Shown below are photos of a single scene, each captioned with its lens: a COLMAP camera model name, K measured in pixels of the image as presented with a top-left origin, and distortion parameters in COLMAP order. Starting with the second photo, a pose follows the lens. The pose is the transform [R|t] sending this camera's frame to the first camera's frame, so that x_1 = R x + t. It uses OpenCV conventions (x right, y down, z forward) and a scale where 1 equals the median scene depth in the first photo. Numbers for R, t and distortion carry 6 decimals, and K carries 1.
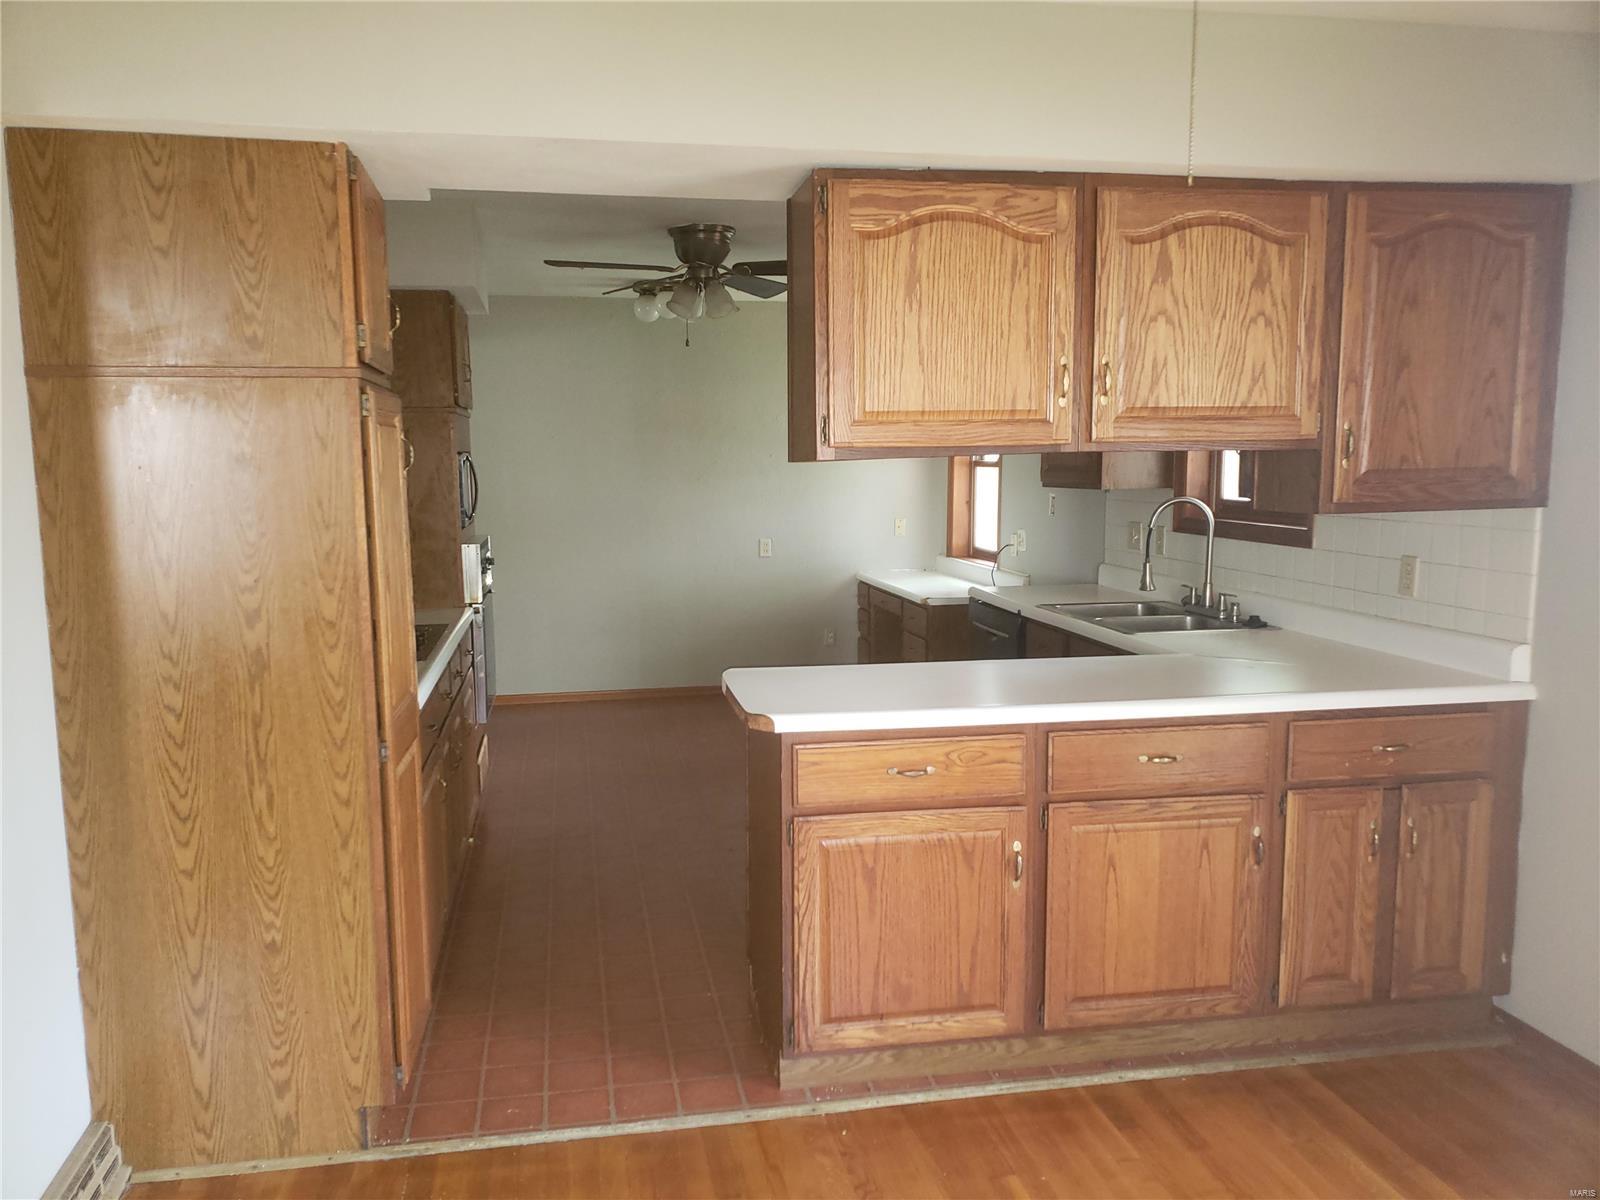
lens RADIAL K [[1259.7, 0, 800.1], [0, 1259.7, 603.5], [0, 0, 1]] dist [0.030455, -0.012445]
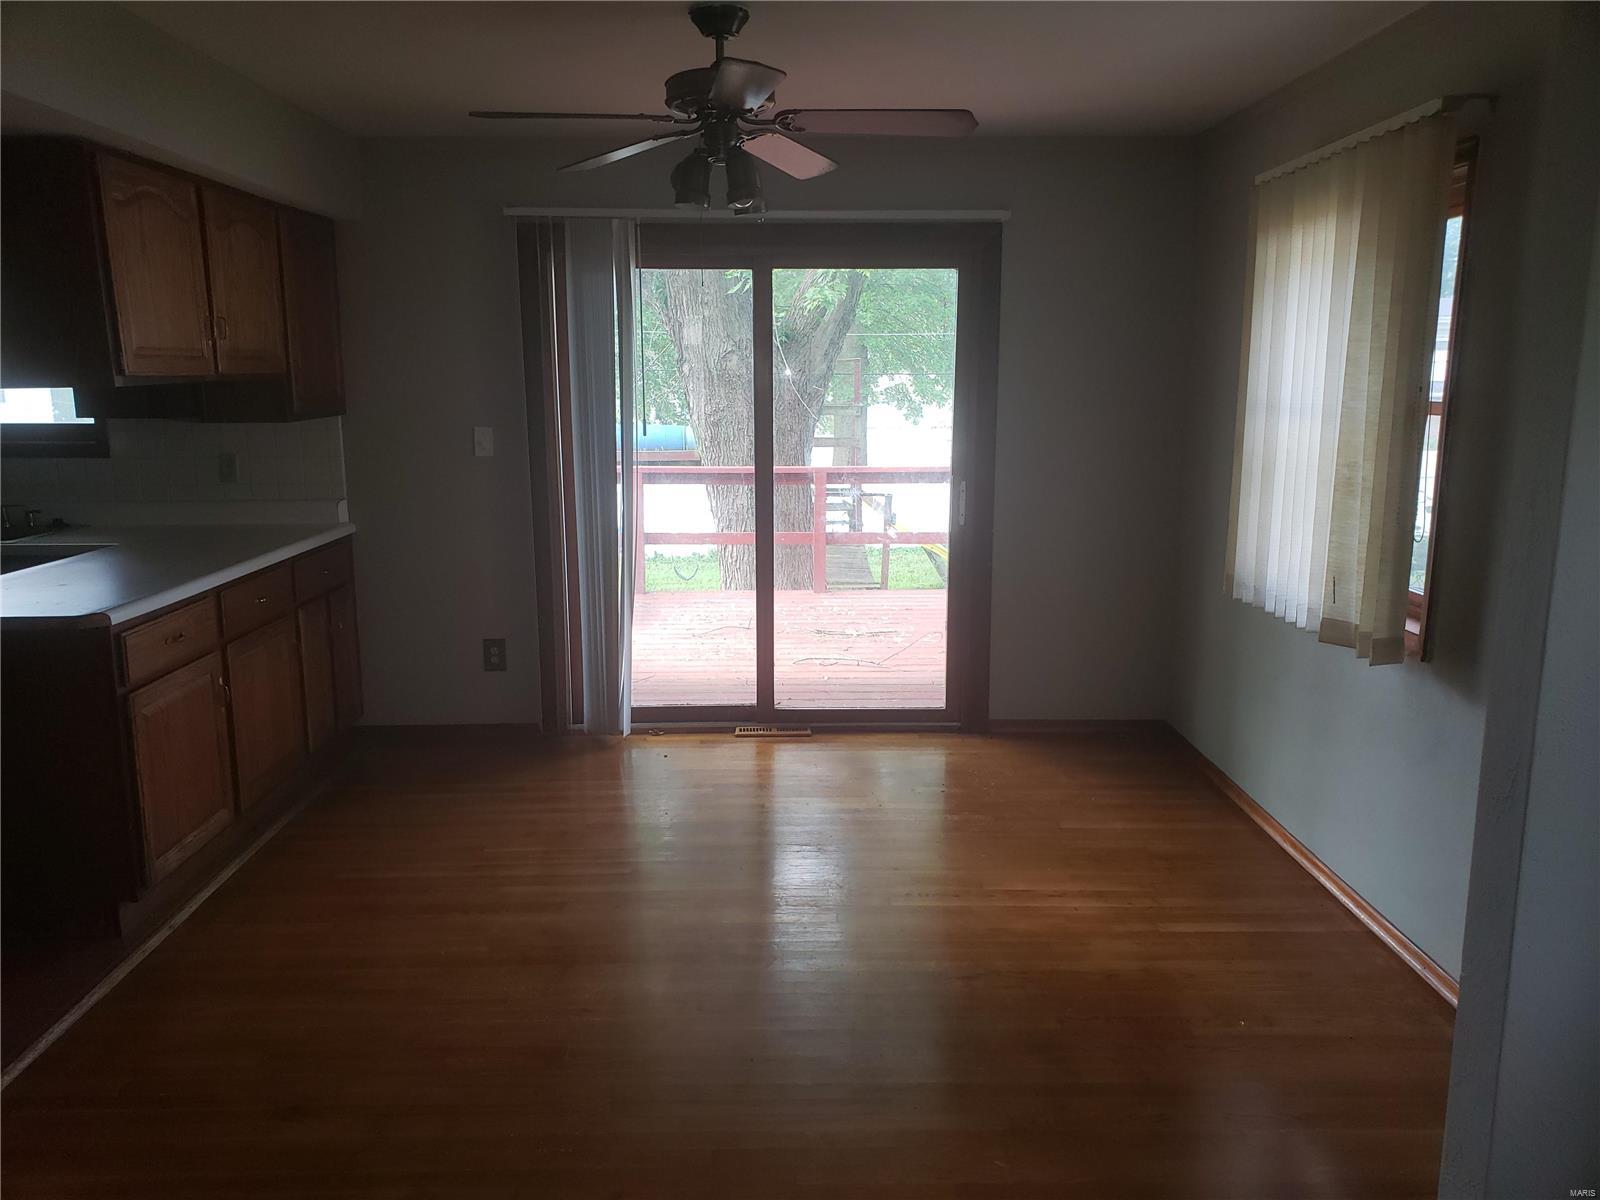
lens RADIAL K [[1259.7, 0, 800.3], [0, 1259.7, 602.4], [0, 0, 1]] dist [0.030455, -0.012445]
pose [[0.167098, -0.176905, 0.969940, -1.003493], [0.120650, 0.980047, 0.157963, -0.025767], [-0.978530, 0.090627, 0.185107, 0.148386]]
